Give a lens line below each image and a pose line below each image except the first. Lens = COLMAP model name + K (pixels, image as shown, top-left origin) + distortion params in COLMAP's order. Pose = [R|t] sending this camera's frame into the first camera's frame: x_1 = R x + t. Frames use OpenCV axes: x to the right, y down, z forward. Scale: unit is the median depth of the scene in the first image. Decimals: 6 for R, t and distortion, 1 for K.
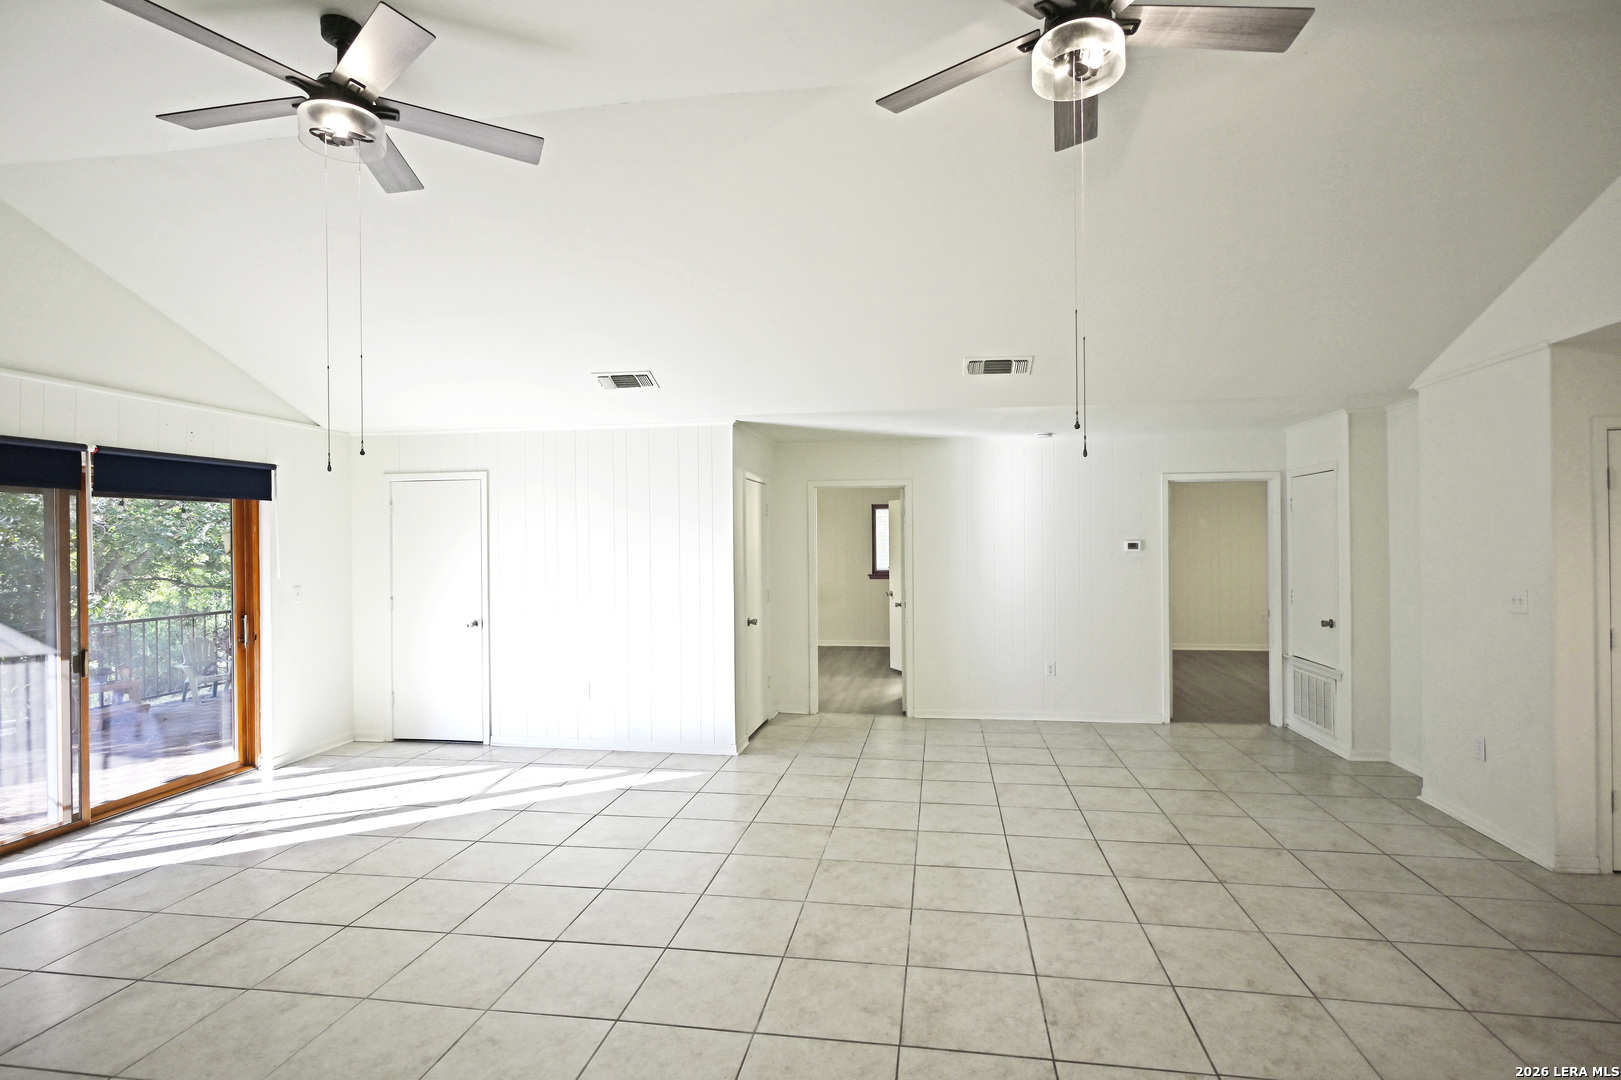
lens RADIAL K [[784.7, 0, 818.3], [0, 784.7, 543.3], [0, 0, 1]] dist [-0.000809, -0.000458]
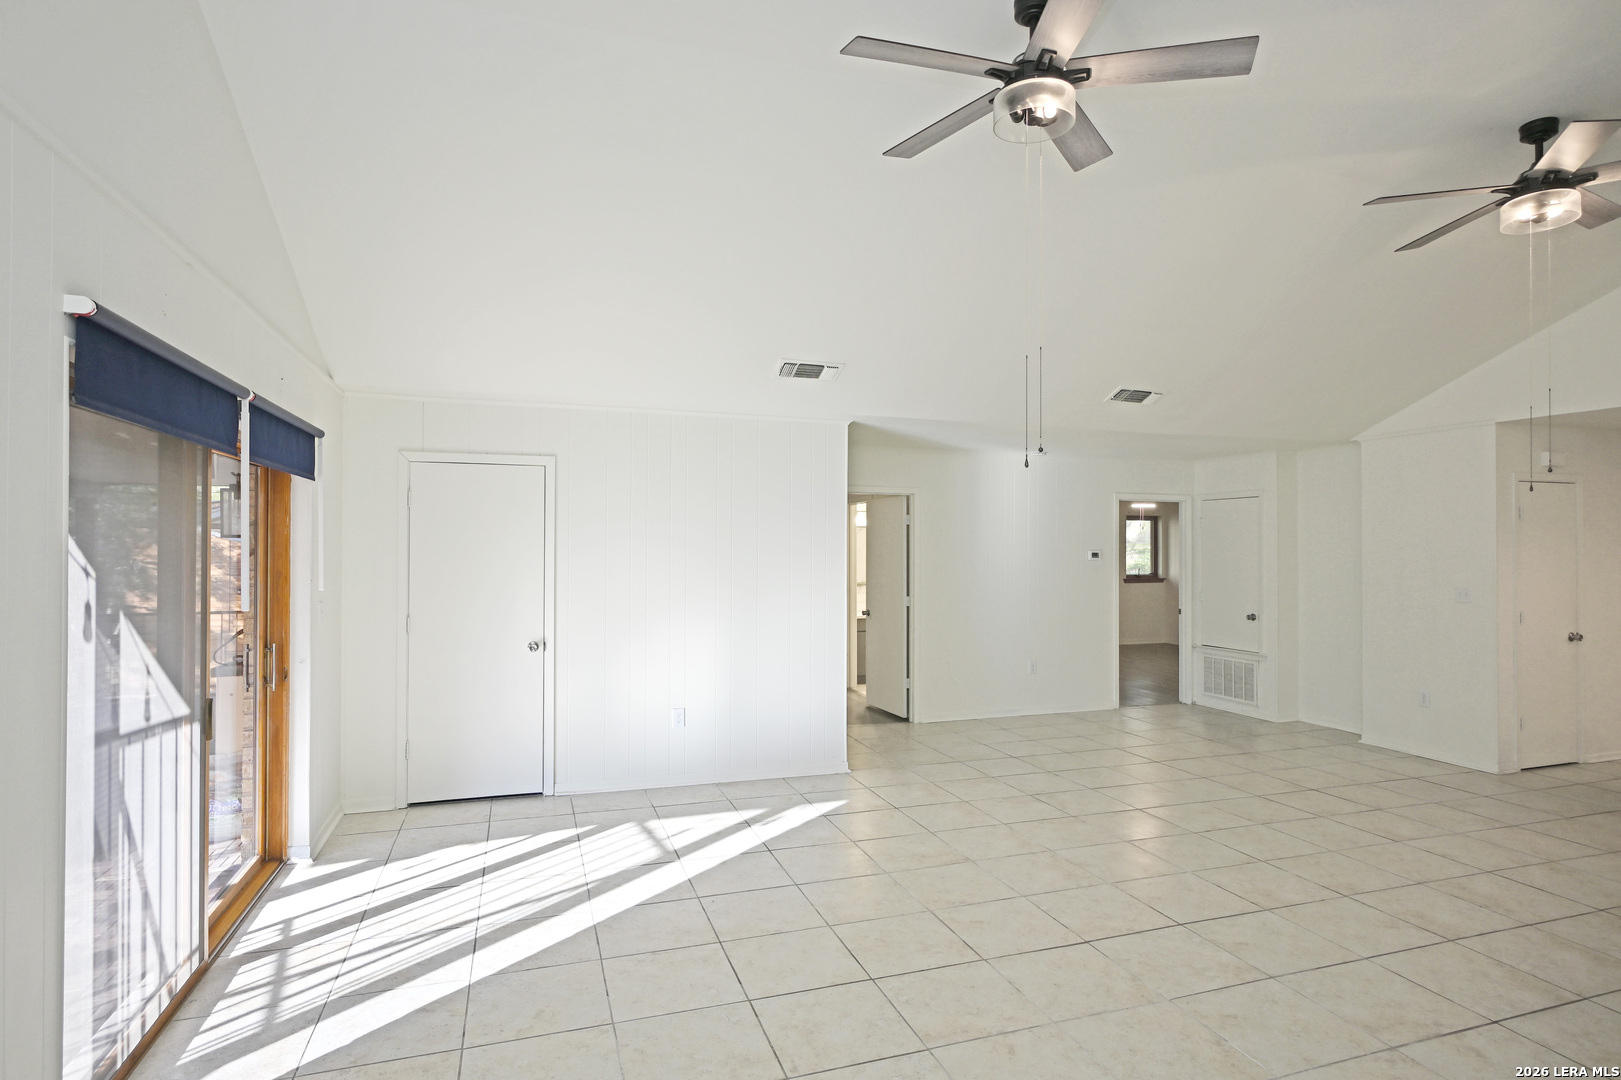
lens RADIAL K [[861.3, 0, 815.0], [0, 861.3, 542.9], [0, 0, 1]] dist [-0.006624, 0.007047]
pose [[0.885098, 0.014243, 0.465187, -0.685951], [-0.010081, 0.999884, -0.011434, 0.005741], [-0.465296, 0.005431, 0.885139, 0.105400]]
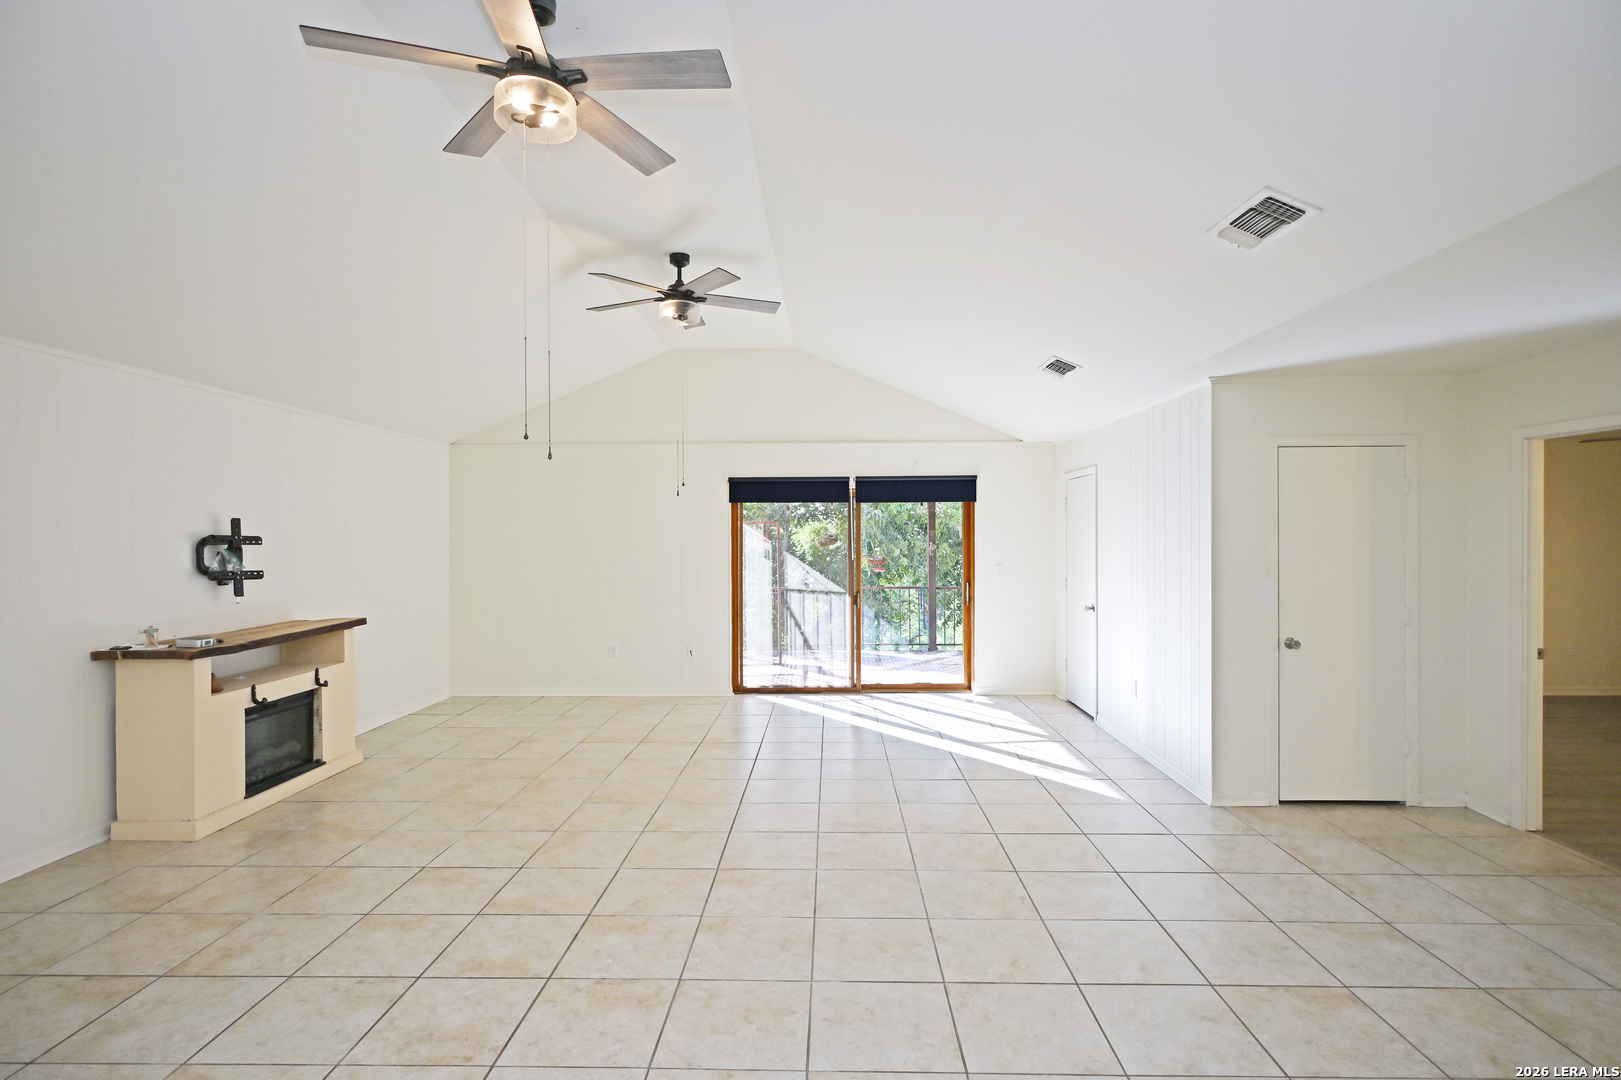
lens RADIAL K [[792.3, 0, 810.5], [0, 792.3, 540.0], [0, 0, 1]] dist [0.030305, -0.011427]
pose [[0.129221, 0.012911, -0.991532, 0.682217], [0.003092, 0.999905, 0.013423, -0.005028], [0.991611, -0.004800, 0.129168, 0.551655]]
